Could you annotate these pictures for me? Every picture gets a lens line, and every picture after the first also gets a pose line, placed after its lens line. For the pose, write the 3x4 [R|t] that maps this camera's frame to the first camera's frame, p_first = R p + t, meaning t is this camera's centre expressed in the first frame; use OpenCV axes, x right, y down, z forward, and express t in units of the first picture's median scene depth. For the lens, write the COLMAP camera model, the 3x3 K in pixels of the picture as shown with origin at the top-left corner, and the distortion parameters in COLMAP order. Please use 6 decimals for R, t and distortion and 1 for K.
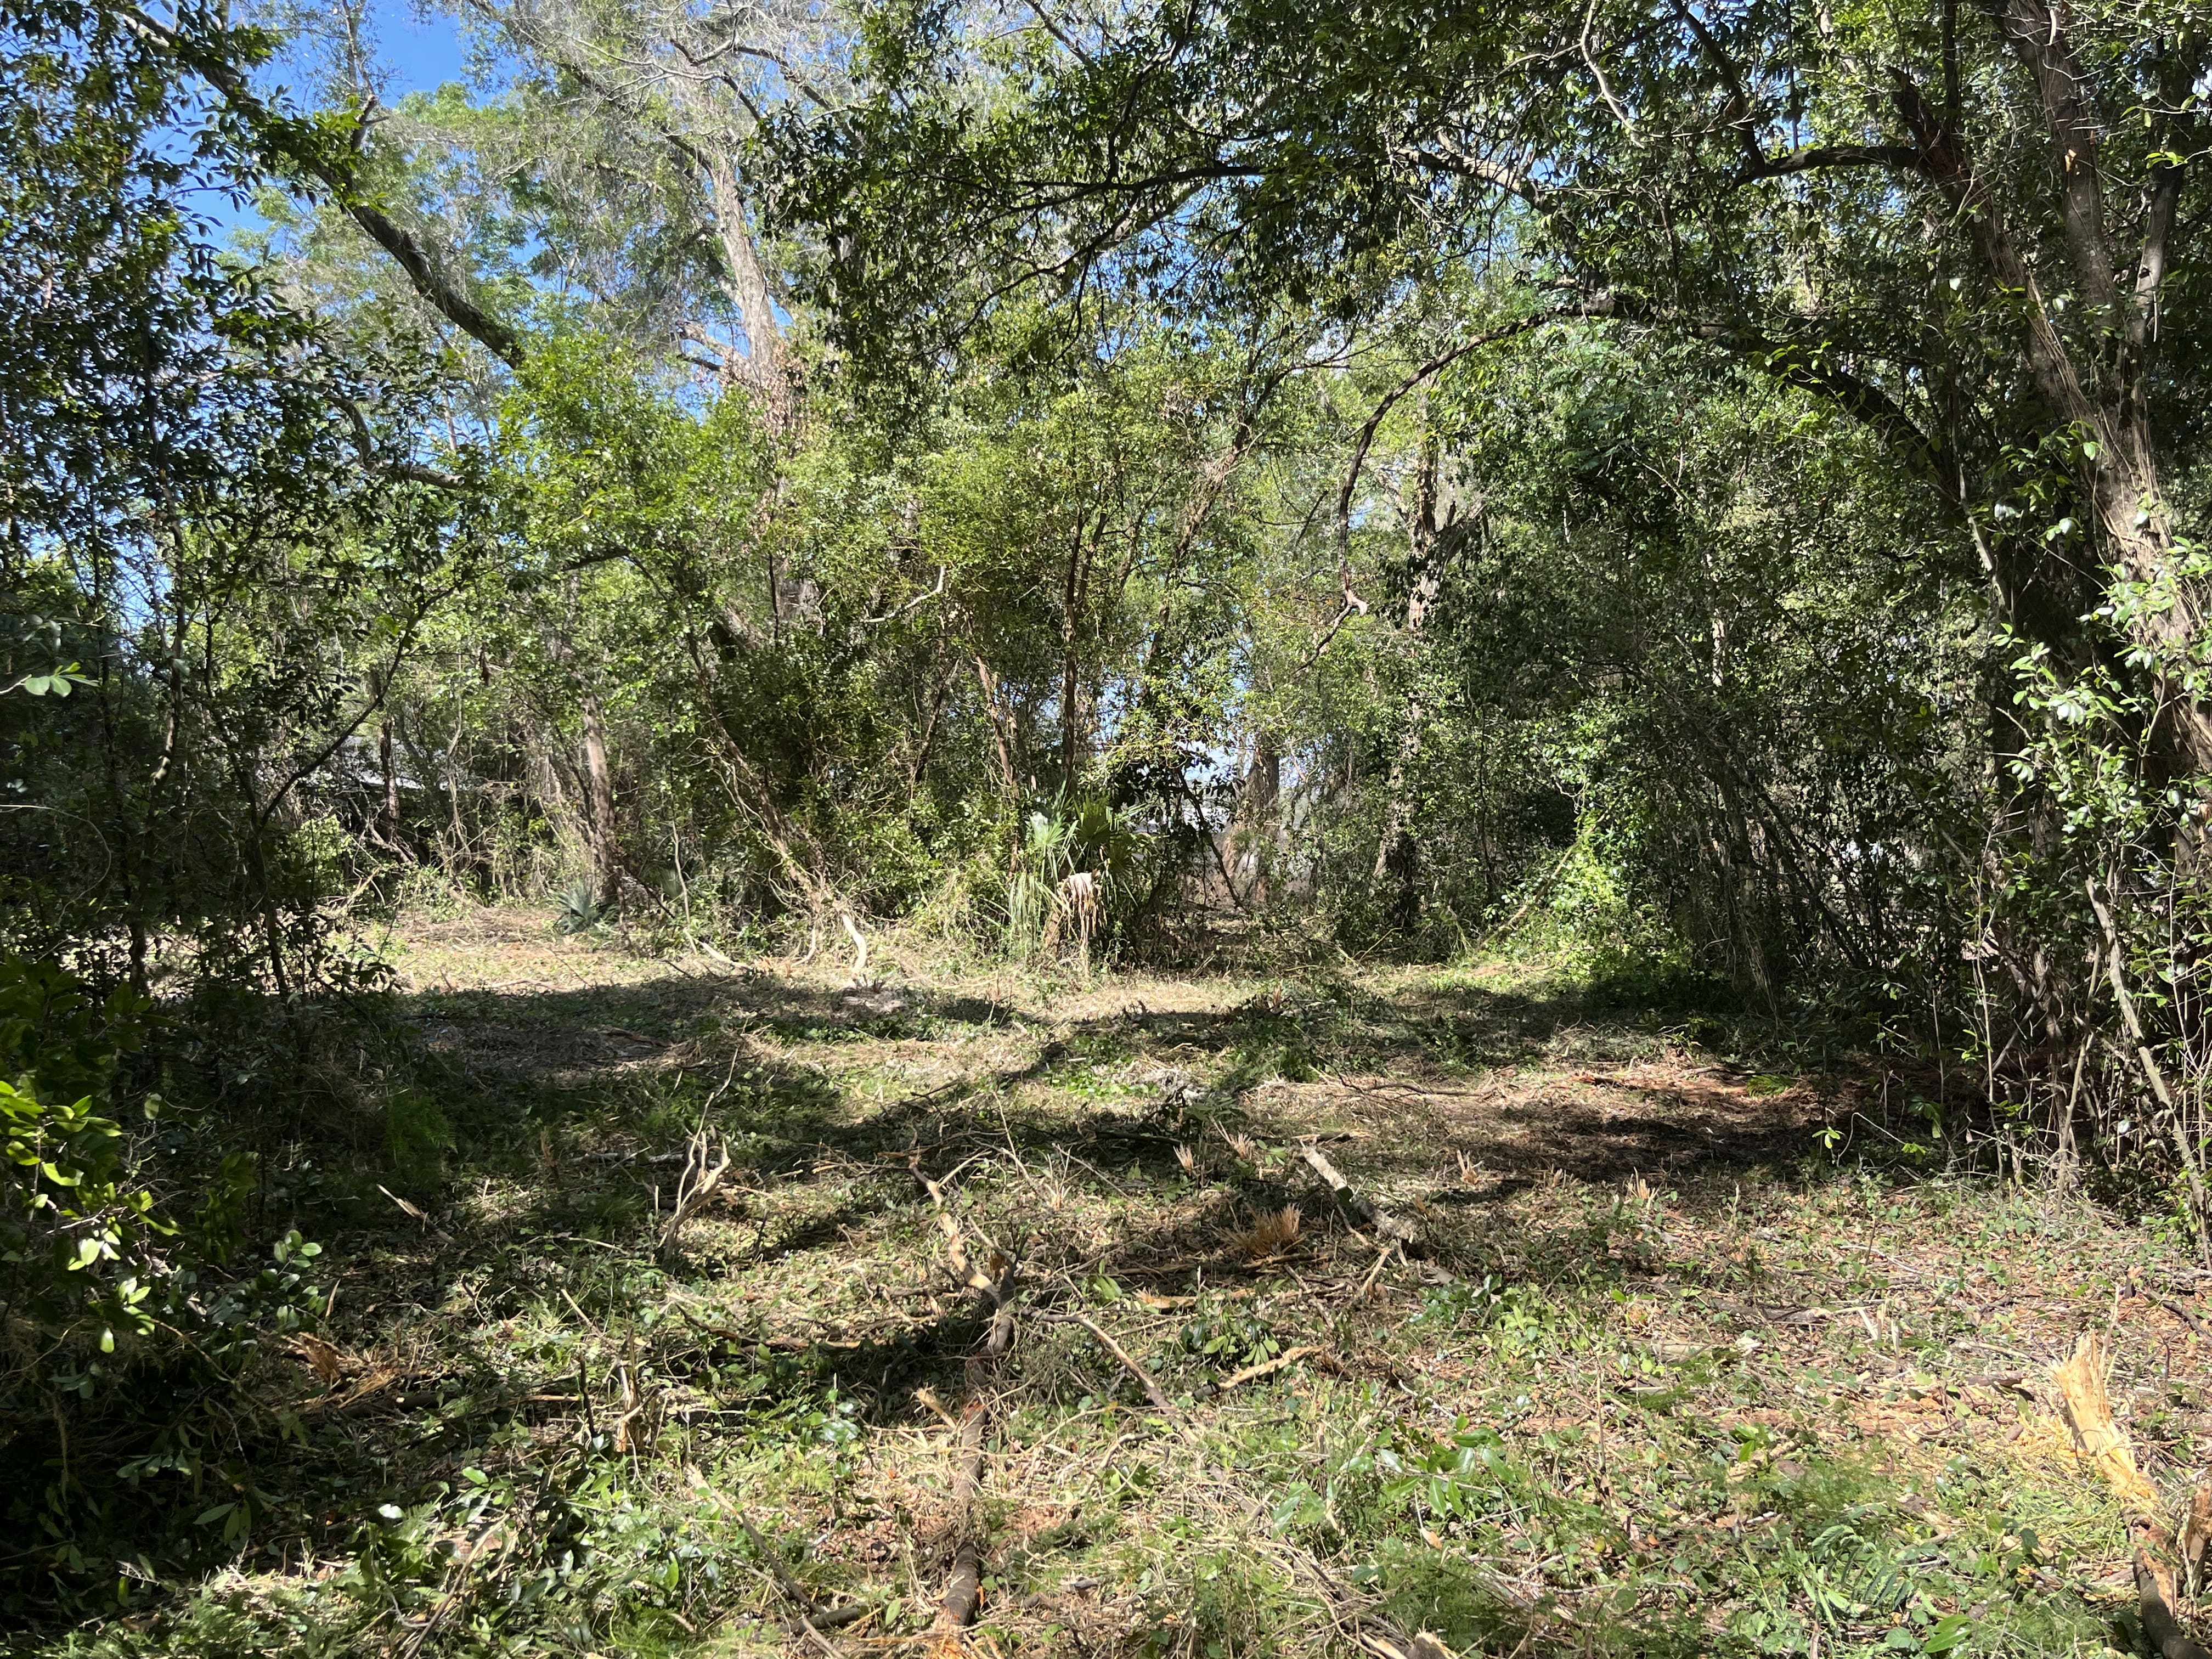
lens RADIAL K [[1851.0, 0, 1106.0], [0, 1851.0, 829.5], [0, 0, 1]] dist [0.040080, -0.181496]
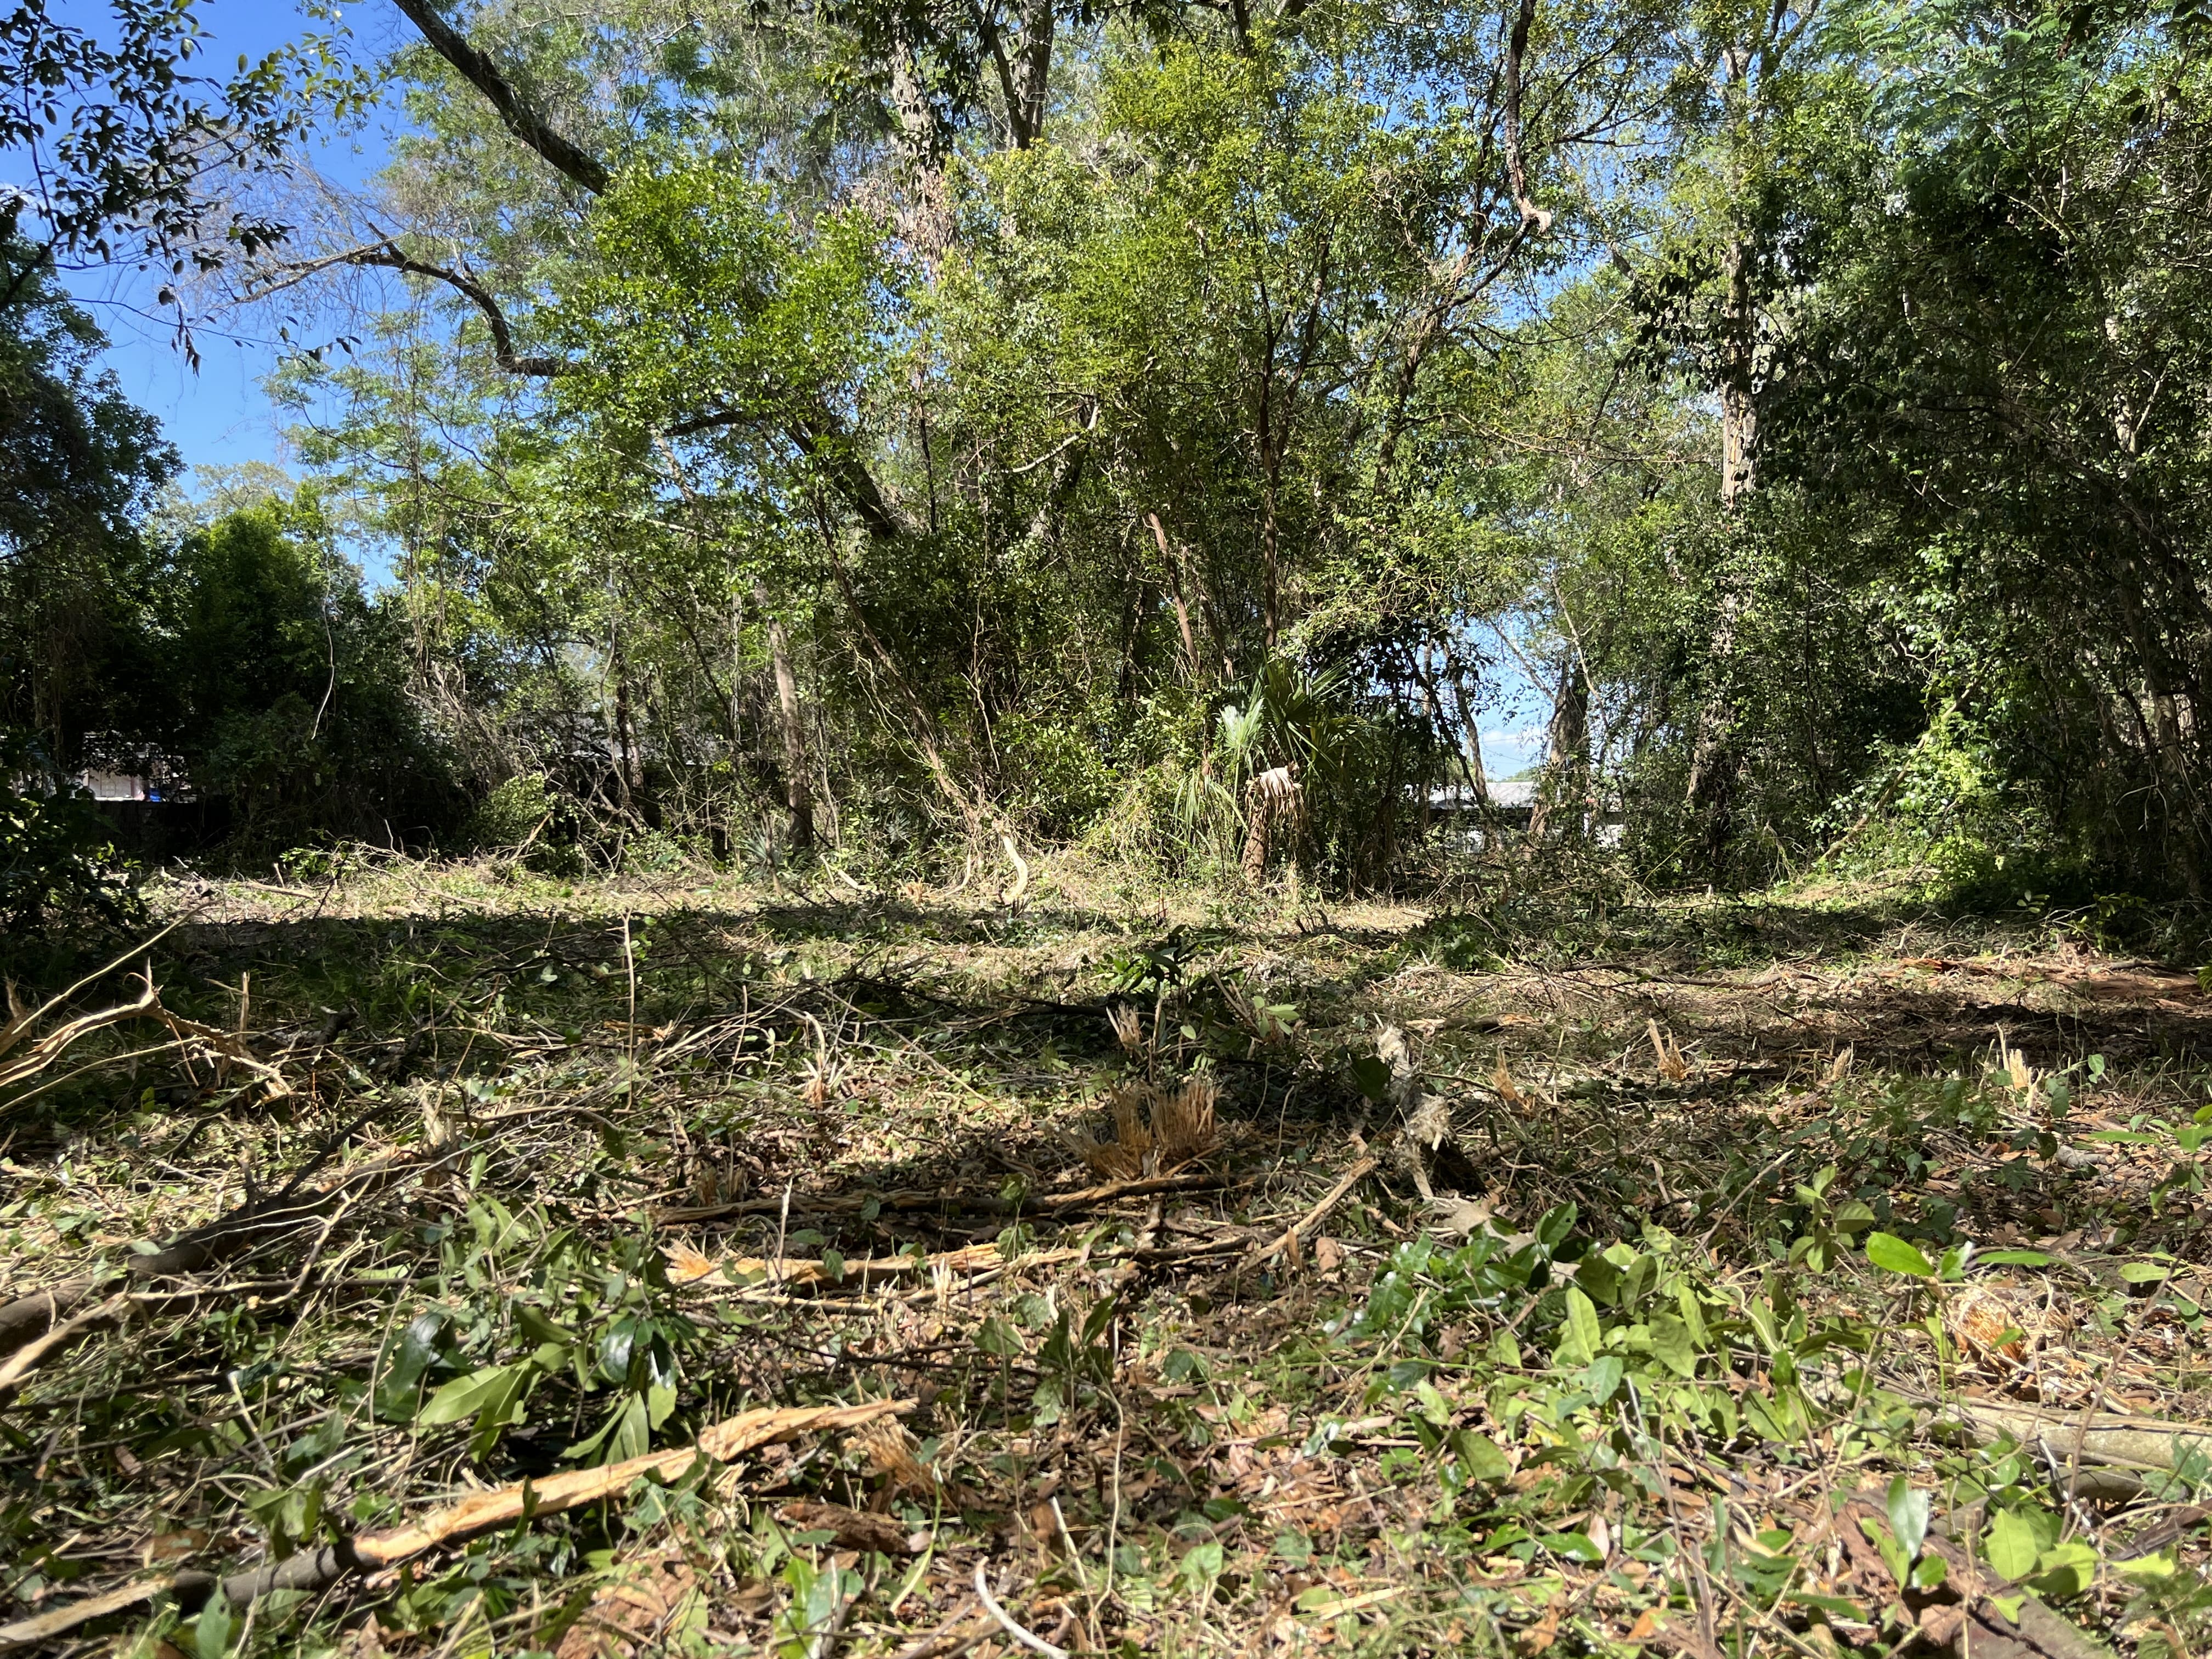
lens RADIAL K [[1851.0, 0, 1106.0], [0, 1851.0, 829.5], [0, 0, 1]] dist [0.040080, -0.181496]
pose [[0.983630, -0.018980, -0.179195, 0.054107], [0.018307, 0.999818, -0.005408, 0.048378], [0.179265, 0.002039, 0.983799, 0.183272]]
